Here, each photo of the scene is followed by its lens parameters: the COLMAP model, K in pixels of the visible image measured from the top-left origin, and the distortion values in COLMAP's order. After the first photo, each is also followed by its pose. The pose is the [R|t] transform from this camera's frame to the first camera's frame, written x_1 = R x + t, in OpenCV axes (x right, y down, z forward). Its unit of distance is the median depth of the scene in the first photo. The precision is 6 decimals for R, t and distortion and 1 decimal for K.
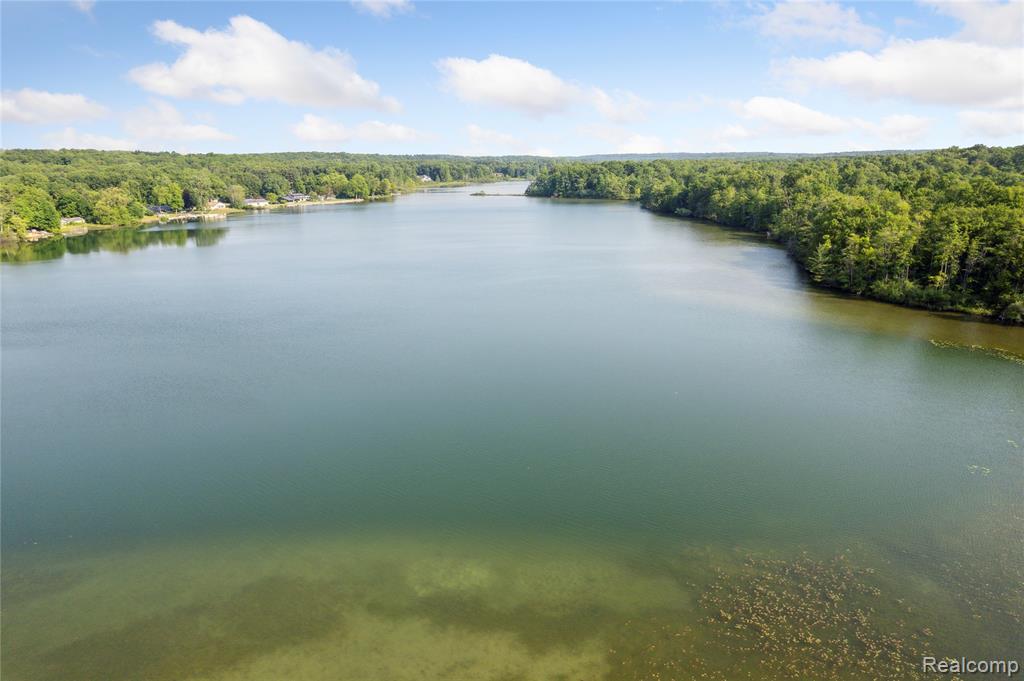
lens RADIAL K [[667.3, 0, 512.7], [0, 667.3, 340.7], [0, 0, 1]] dist [-0.011920, 0.002242]
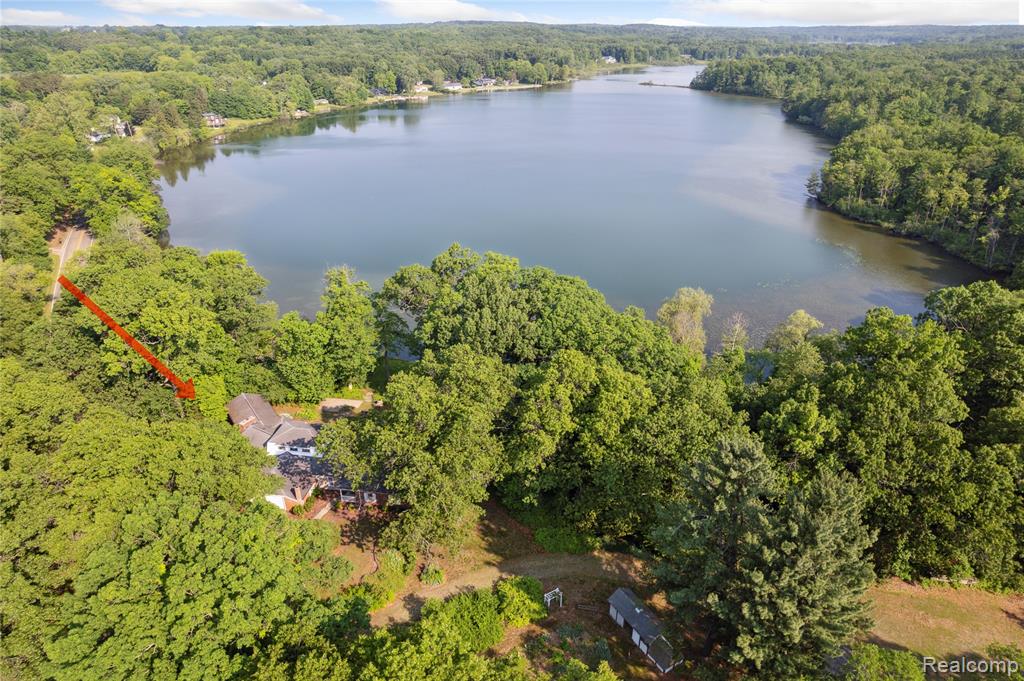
lens RADIAL K [[667.3, 0, 513.9], [0, 667.3, 340.0], [0, 0, 1]] dist [-0.011920, 0.002242]
pose [[0.957985, 0.137968, -0.251456, 0.082266], [-0.090693, 0.977435, 0.190775, -0.000370], [0.272102, -0.159954, 0.948881, -0.172184]]
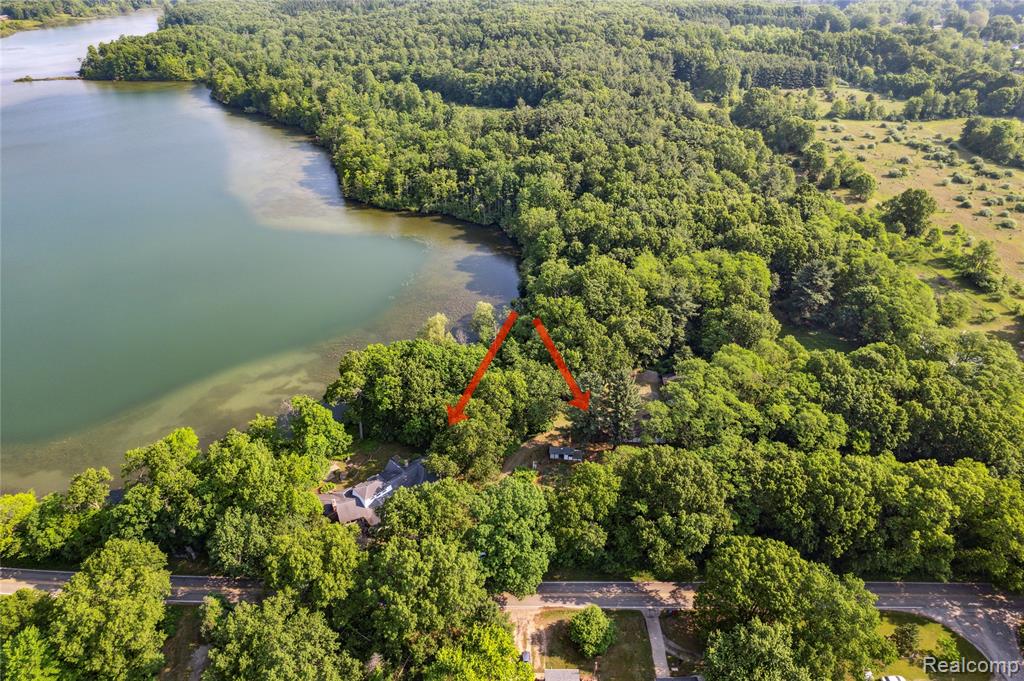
lens RADIAL K [[667.3, 0, 508.8], [0, 667.3, 340.5], [0, 0, 1]] dist [-0.011920, 0.002242]
pose [[0.815763, -0.315147, 0.484988, -0.072990], [0.160756, 0.929020, 0.333285, -0.086881], [-0.555597, -0.193917, 0.808522, -0.289033]]
